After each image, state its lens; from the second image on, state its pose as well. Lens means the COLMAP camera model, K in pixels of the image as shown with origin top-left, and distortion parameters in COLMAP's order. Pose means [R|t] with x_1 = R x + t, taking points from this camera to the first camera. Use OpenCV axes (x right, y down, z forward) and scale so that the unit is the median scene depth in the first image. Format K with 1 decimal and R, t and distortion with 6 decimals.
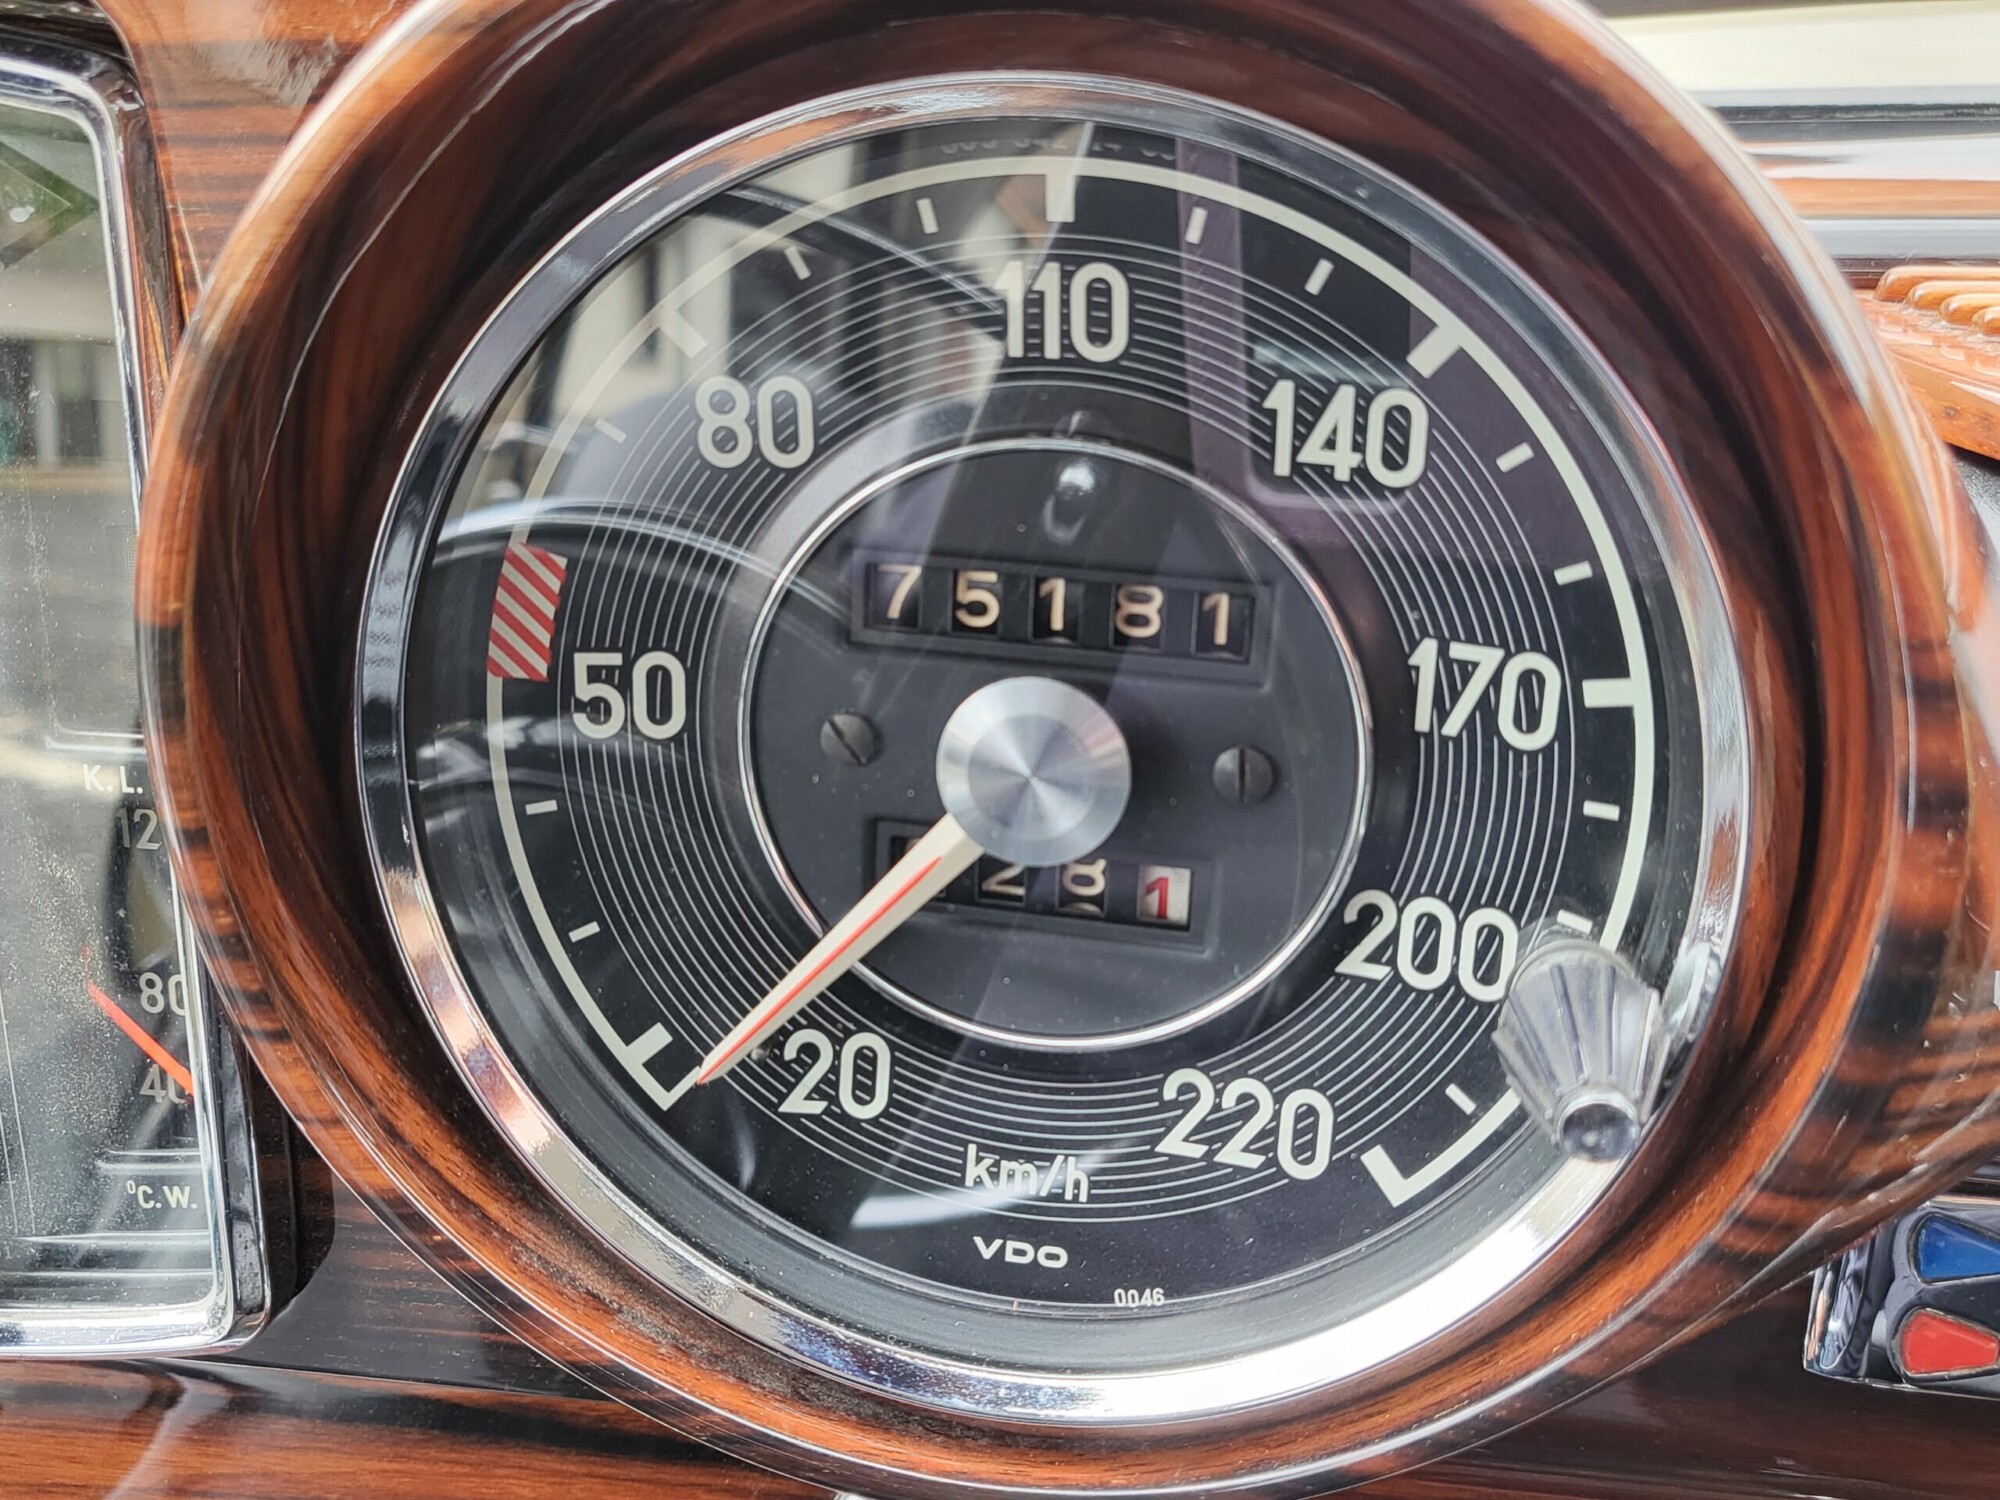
lens RADIAL K [[1933.1, 0, 1012.8], [0, 1933.1, 747.9], [0, 0, 1]] dist [0.021417, 0.000000]
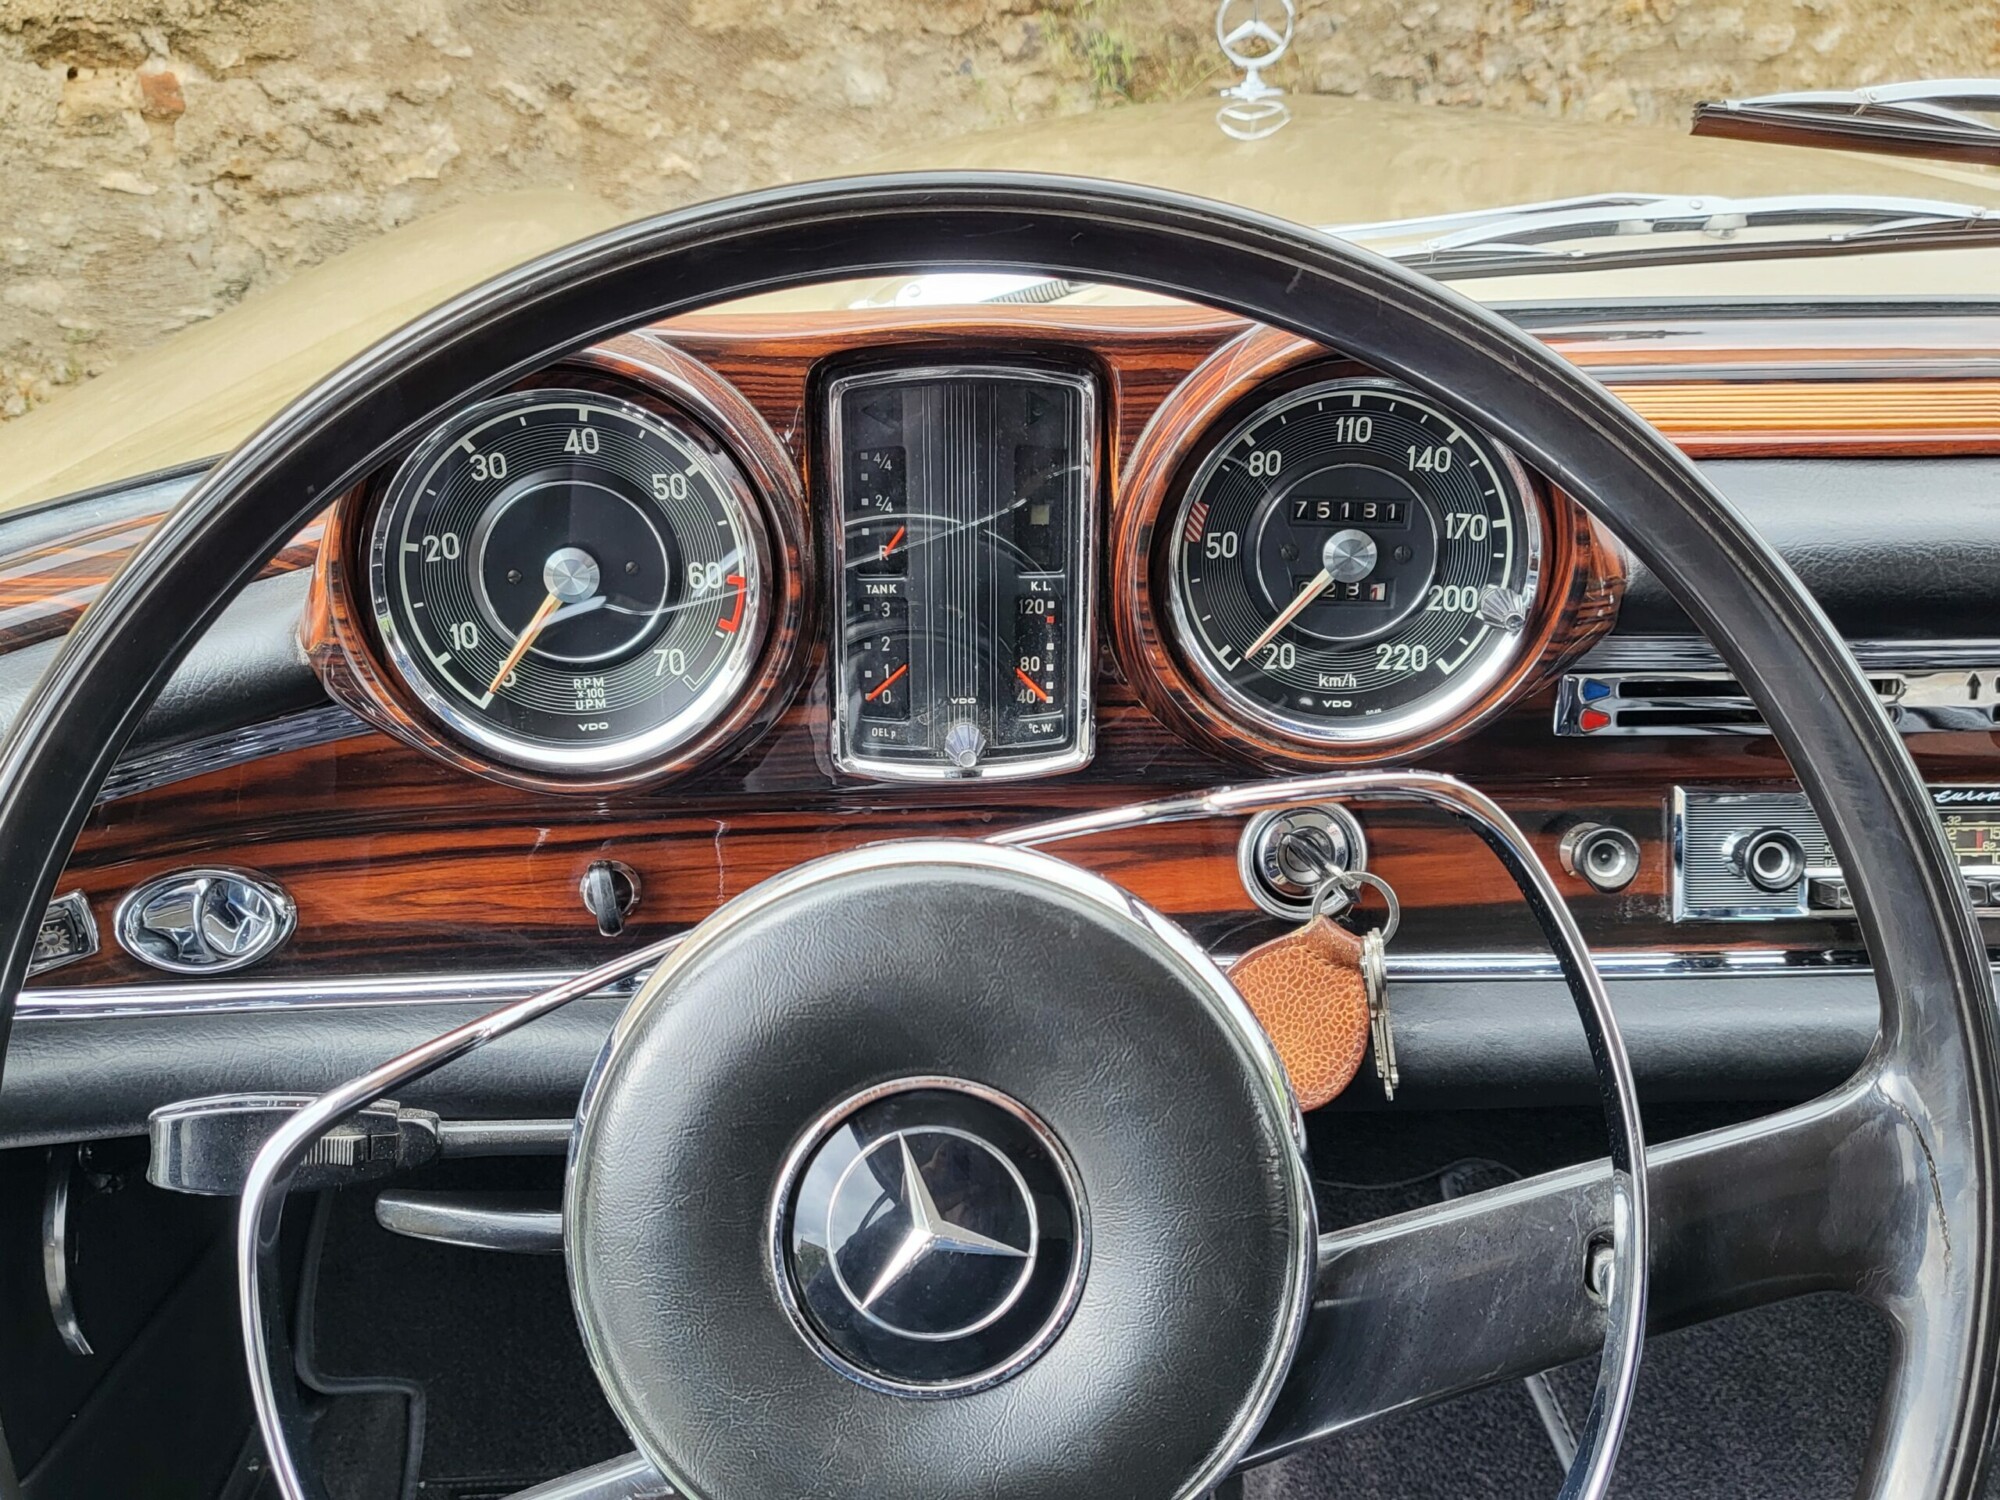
lens RADIAL K [[1933.1, 0, 995.3], [0, 1933.1, 745.2], [0, 0, 1]] dist [0.021417, 0.000000]
pose [[0.978559, -0.076364, 0.191286, -1.354537], [0.076735, 0.997036, 0.005478, 0.294290], [-0.191137, 0.009318, 0.981519, -2.420157]]
